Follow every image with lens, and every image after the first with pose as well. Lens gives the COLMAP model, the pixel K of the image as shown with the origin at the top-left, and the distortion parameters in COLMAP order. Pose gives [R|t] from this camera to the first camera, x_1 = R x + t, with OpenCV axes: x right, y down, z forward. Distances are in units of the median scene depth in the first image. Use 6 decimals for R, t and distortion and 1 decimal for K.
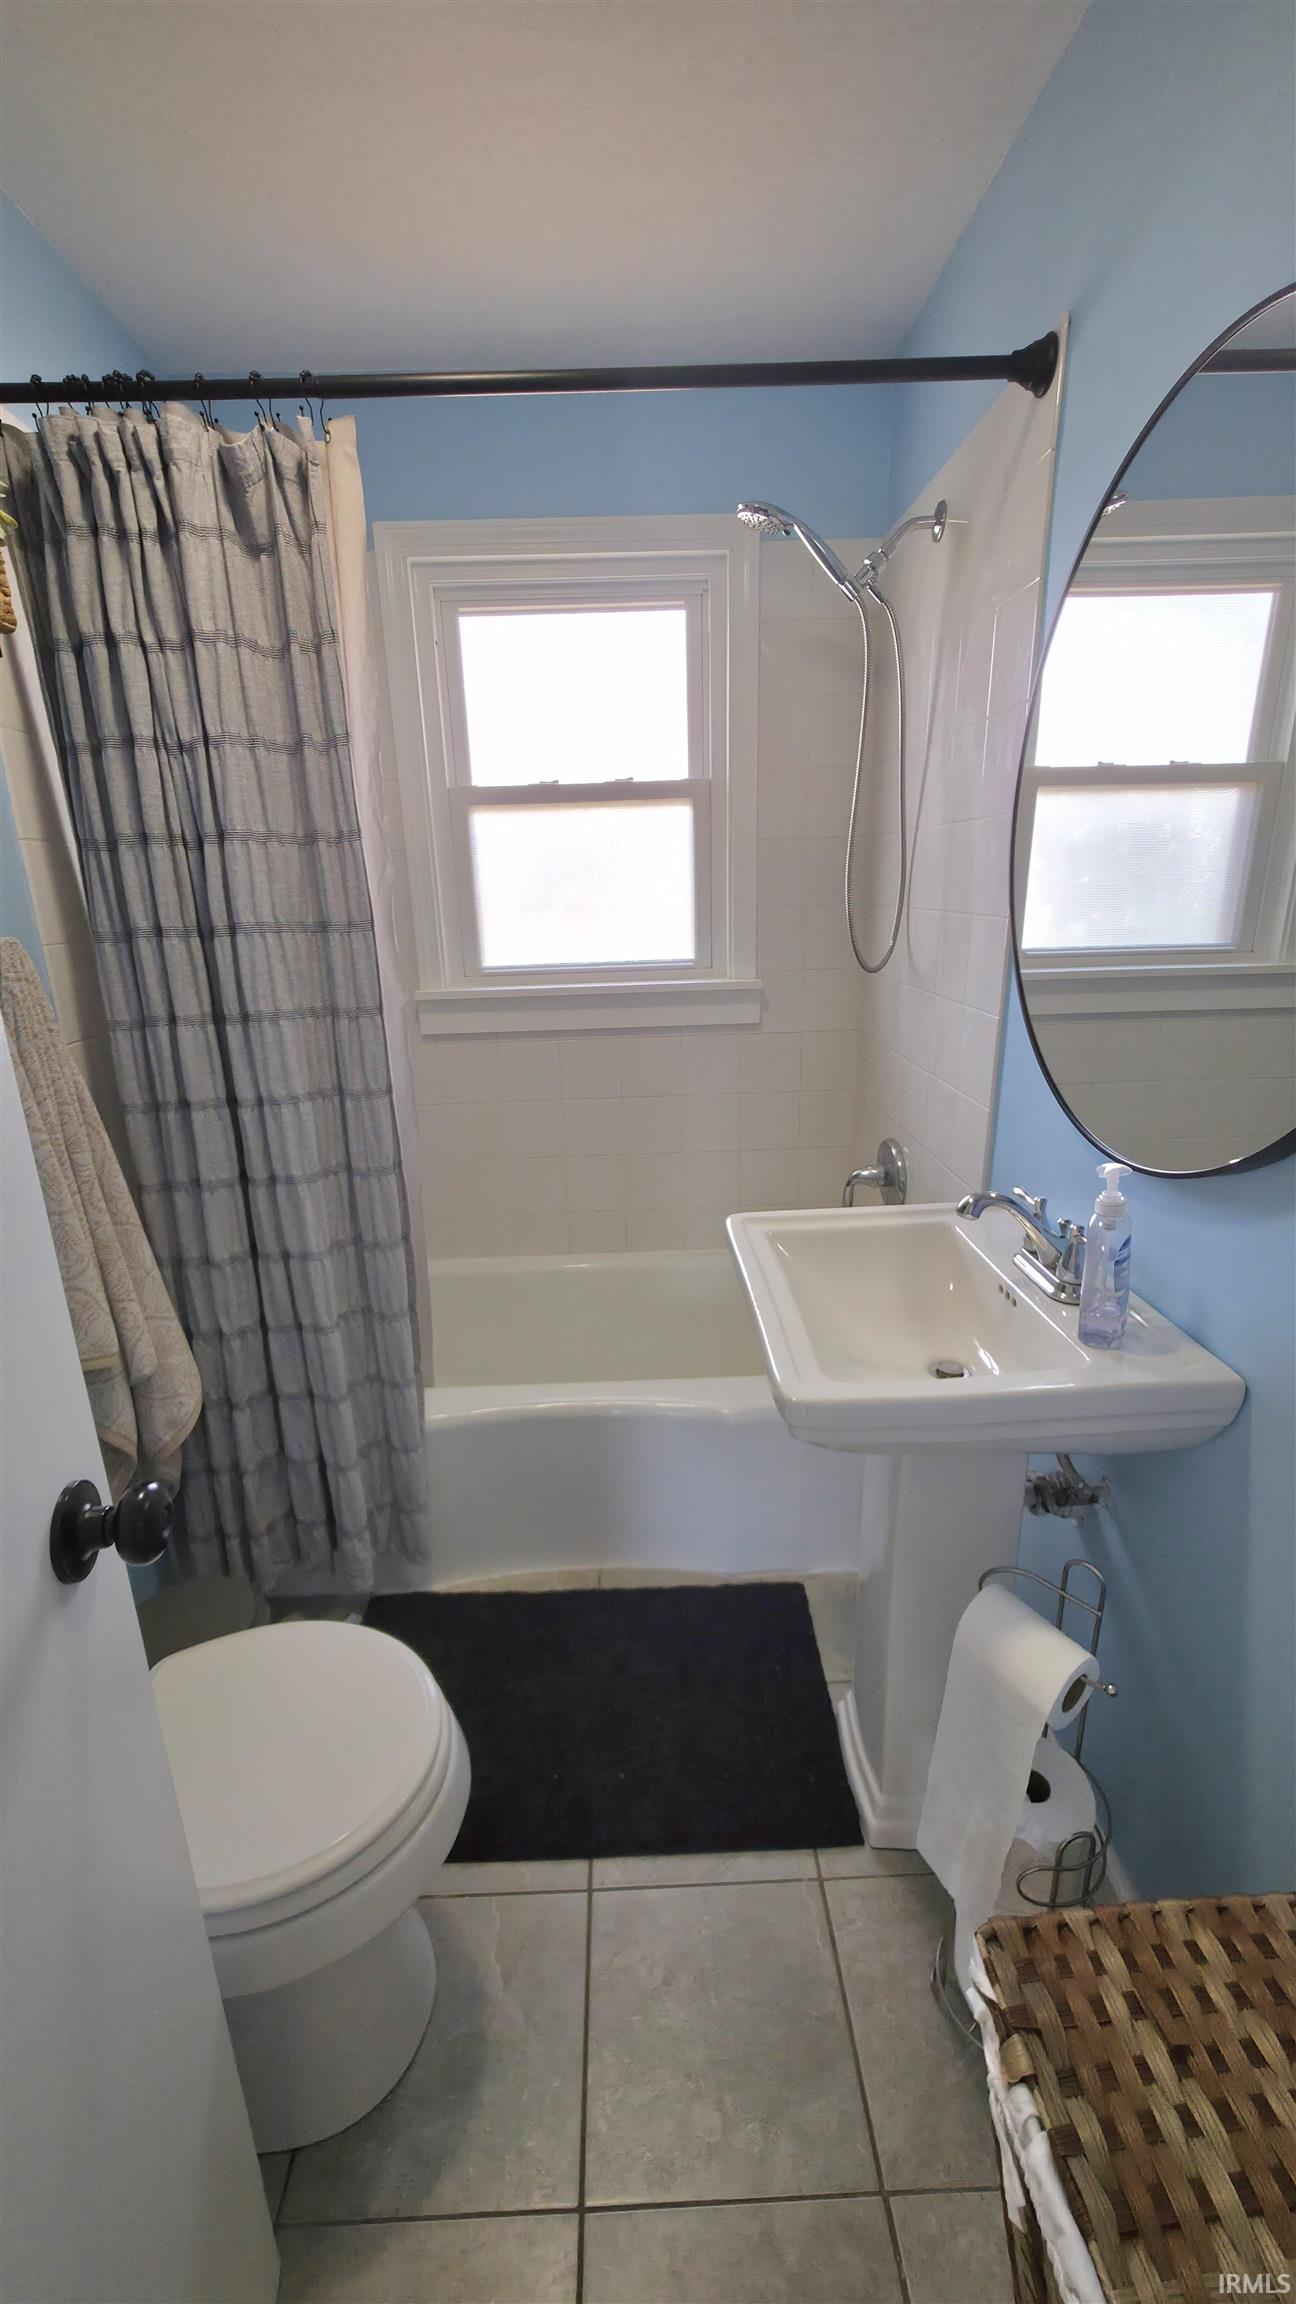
lens RADIAL K [[931.4, 0, 651.0], [0, 931.4, 1153.8], [0, 0, 1]] dist [-0.000506, 0.000120]
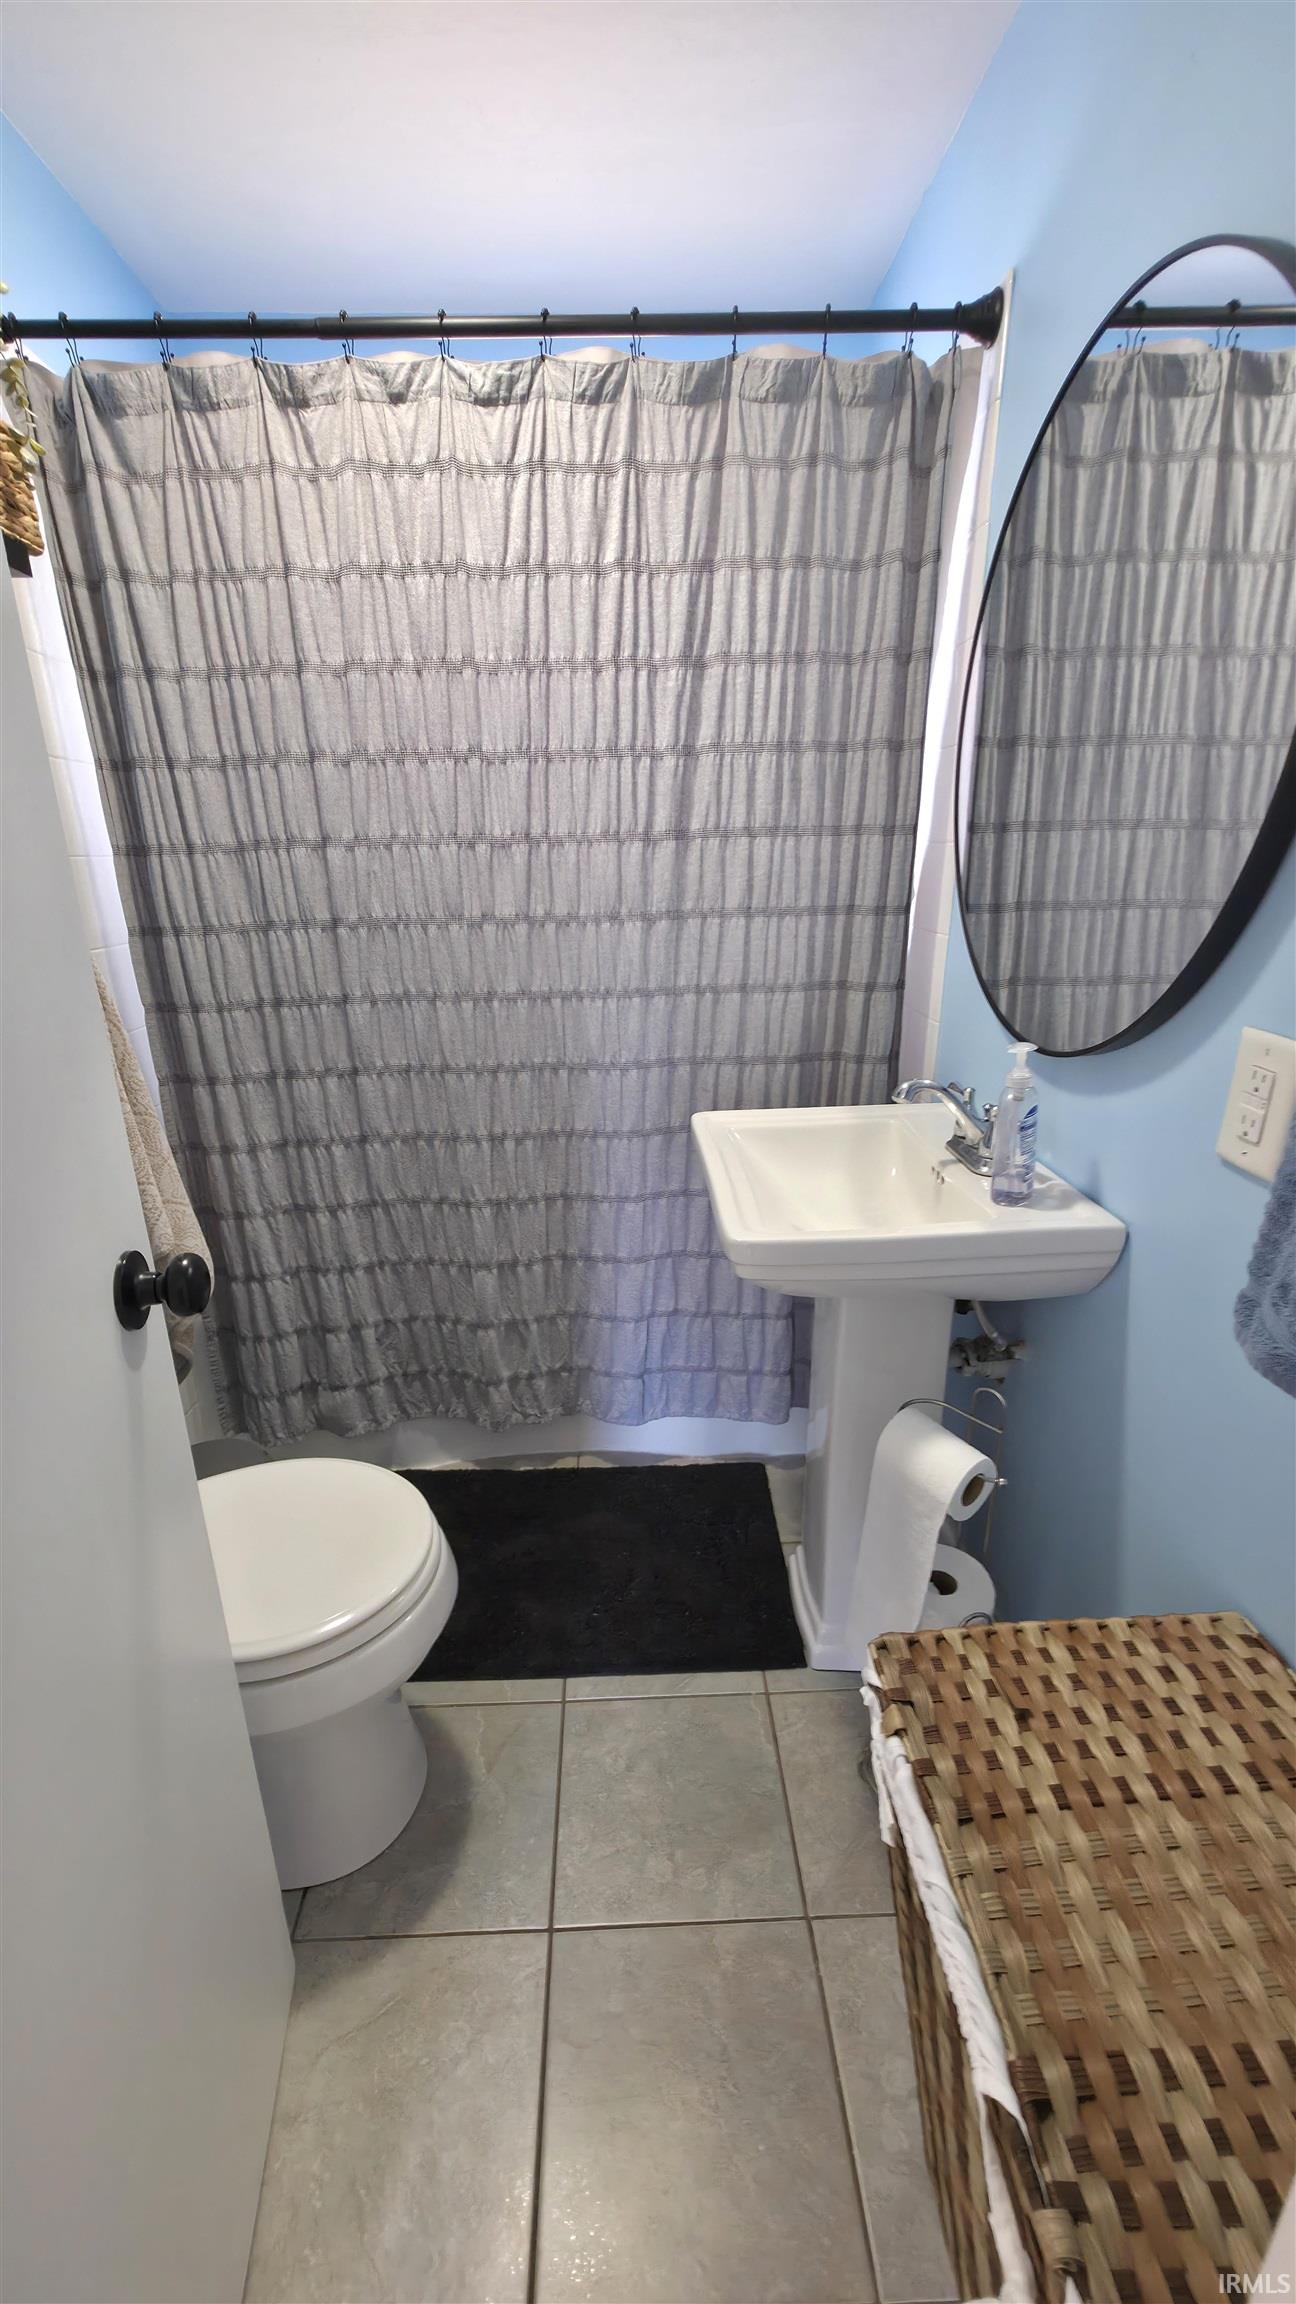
lens RADIAL K [[919.5, 0, 648.0], [0, 919.5, 1152.0], [0, 0, 1]] dist [0.002426, -0.000474]
pose [[0.999936, 0.008645, 0.007266, 0.031259], [-0.008911, 0.999261, 0.037392, 0.106232], [-0.006937, -0.037455, 0.999274, -0.128919]]
